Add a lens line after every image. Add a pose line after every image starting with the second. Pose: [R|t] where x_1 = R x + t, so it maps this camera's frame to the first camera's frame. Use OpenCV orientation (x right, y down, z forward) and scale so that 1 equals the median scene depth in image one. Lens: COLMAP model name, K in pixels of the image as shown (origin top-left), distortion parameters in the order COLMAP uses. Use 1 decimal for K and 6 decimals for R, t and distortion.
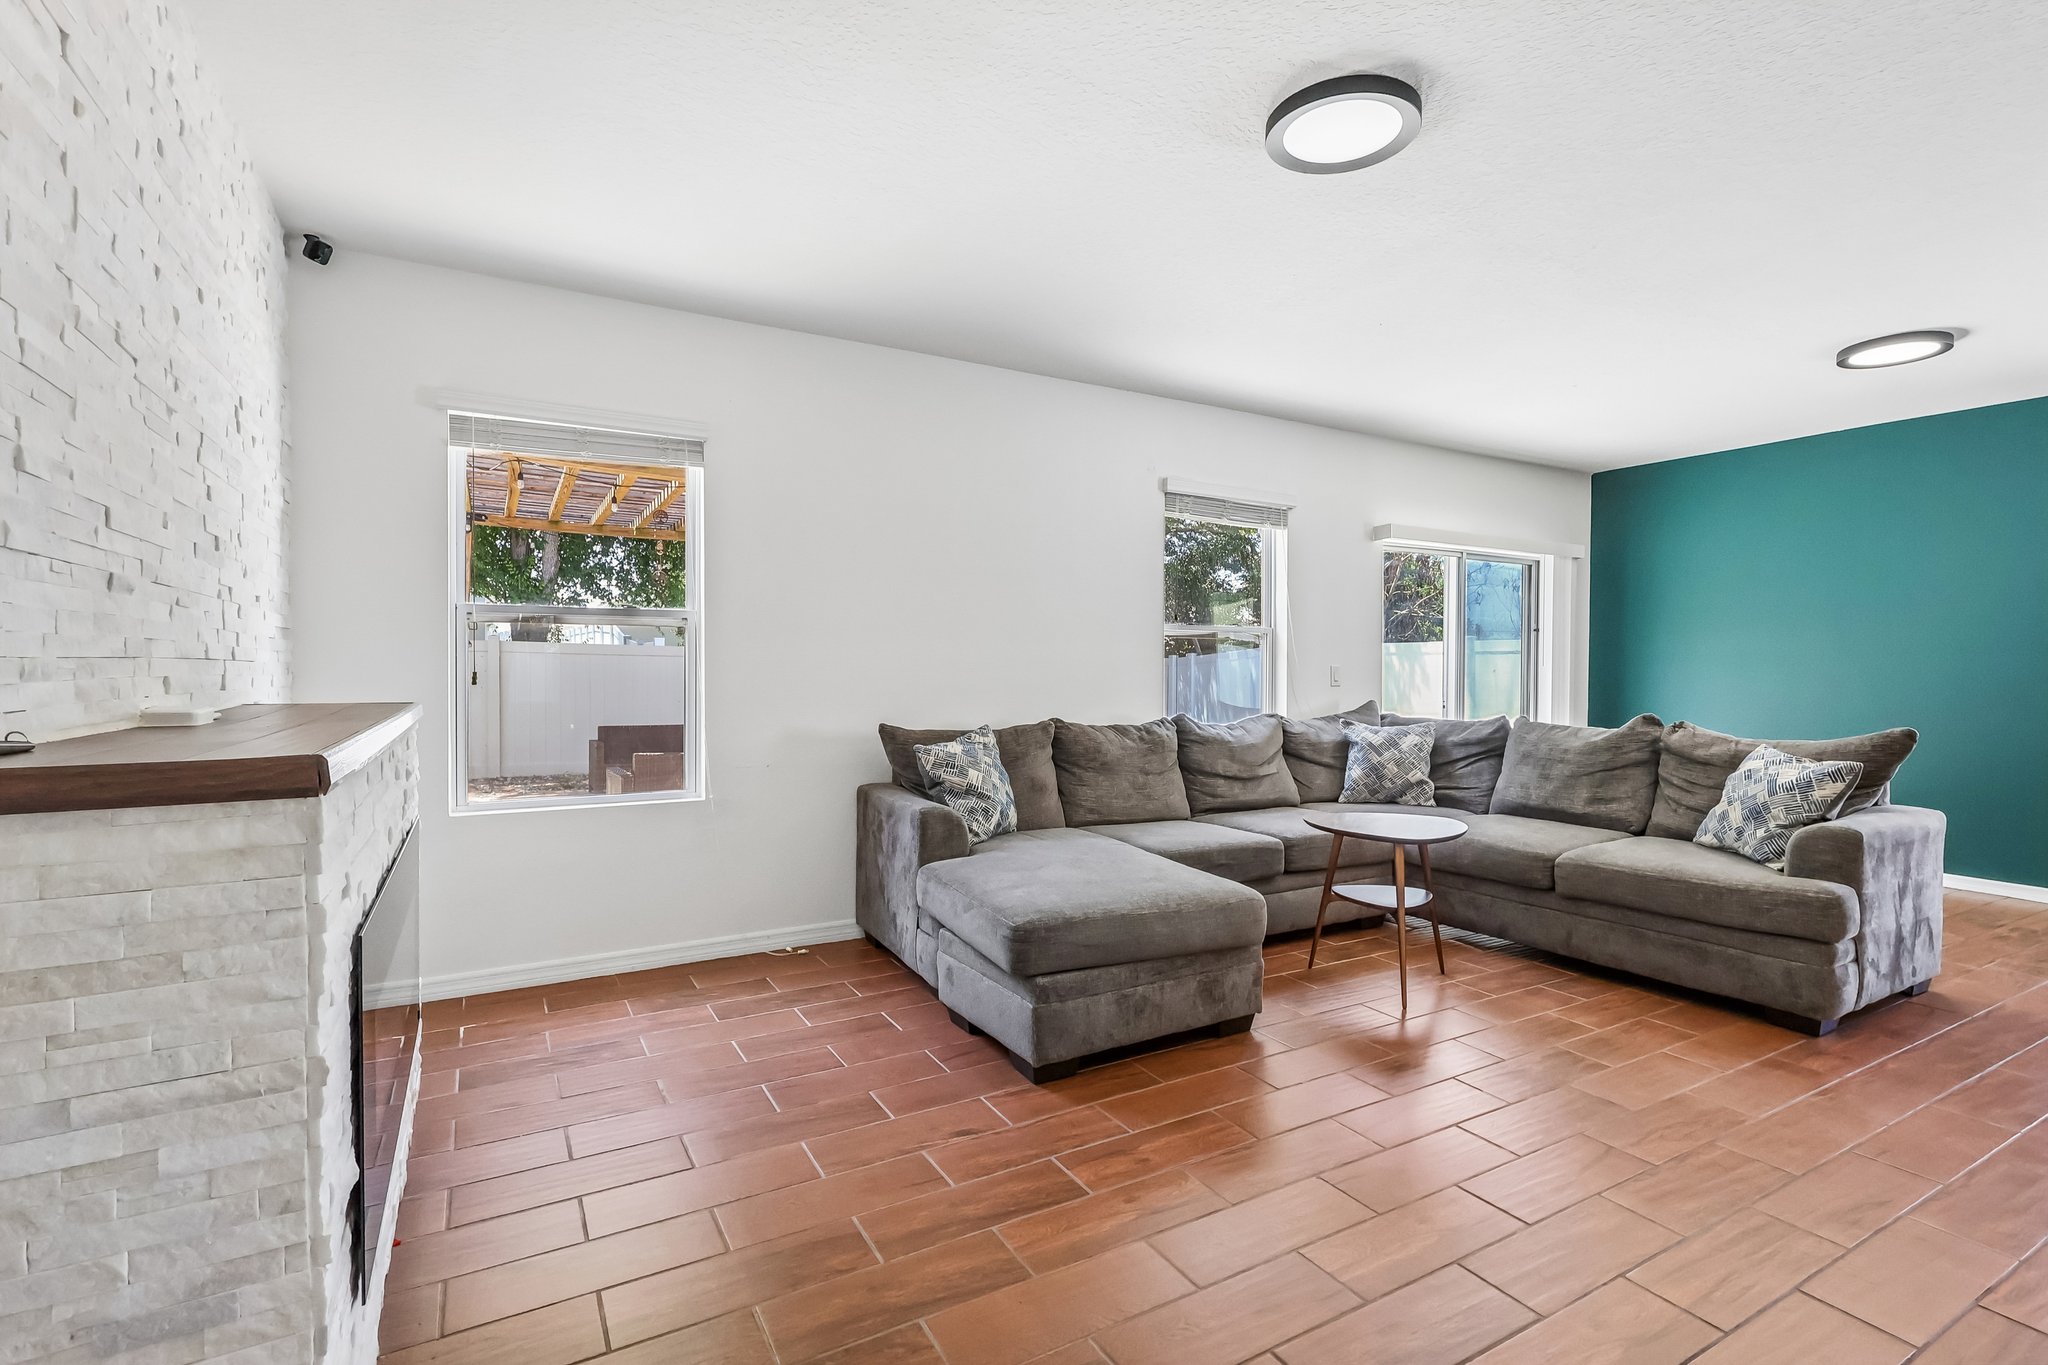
lens RADIAL K [[942.2, 0, 1024.0], [0, 942.2, 691.6], [0, 0, 1]] dist [-0.003350, 0.001387]
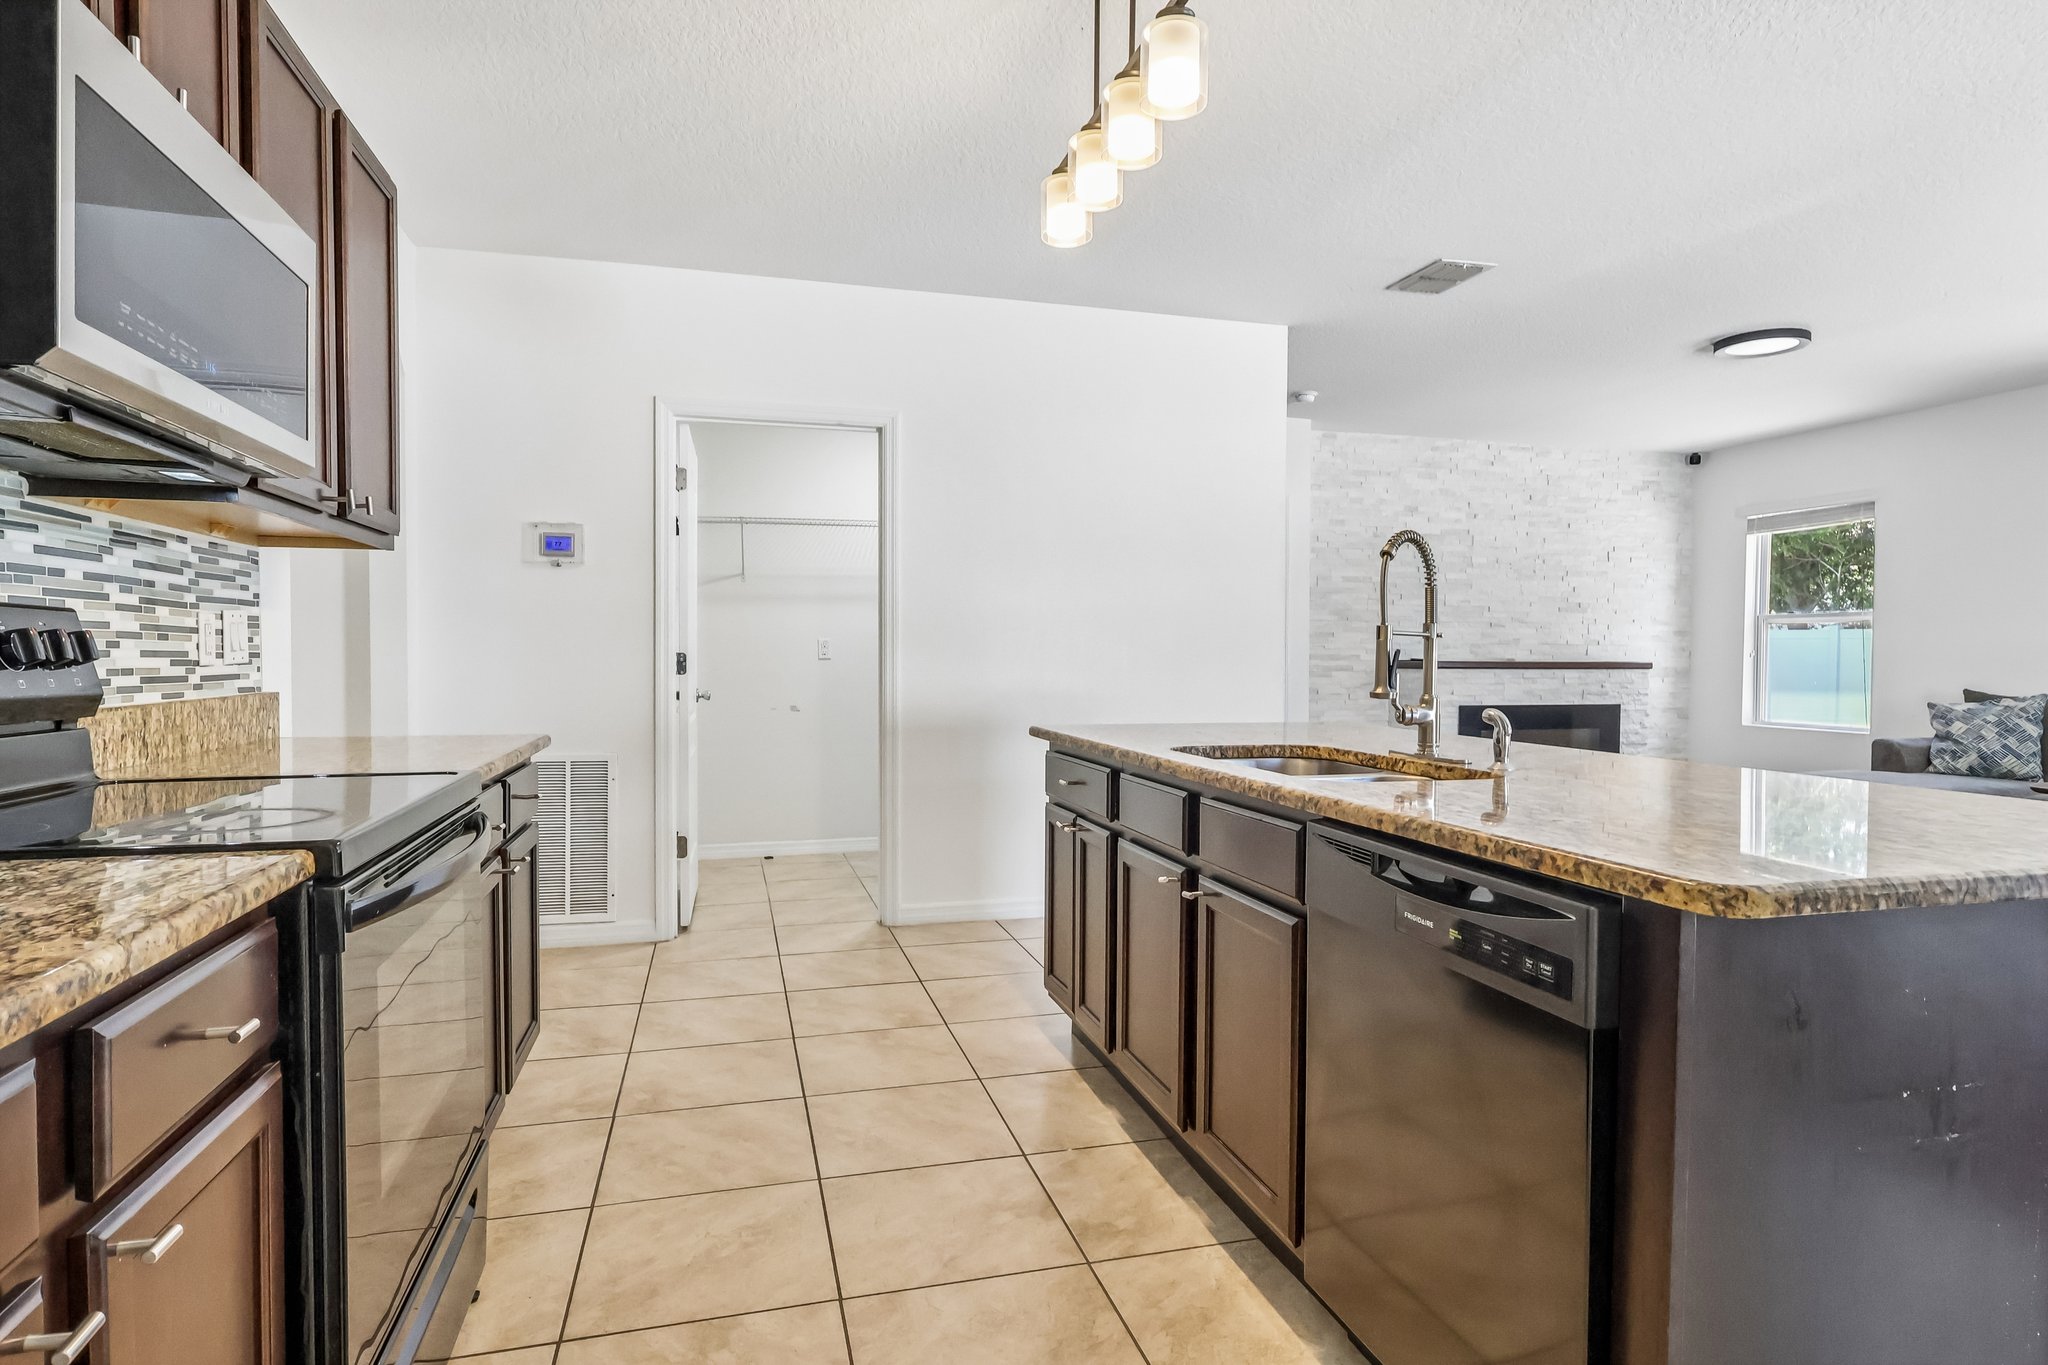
lens RADIAL K [[1099.5, 0, 1025.6], [0, 1099.5, 683.0], [0, 0, 1]] dist [0.000567, -0.000649]
pose [[-0.236859, 0.022353, -0.971287, 1.395166], [-0.030998, 0.999052, 0.030552, 0.016374], [0.971049, 0.037344, -0.235941, 0.065948]]
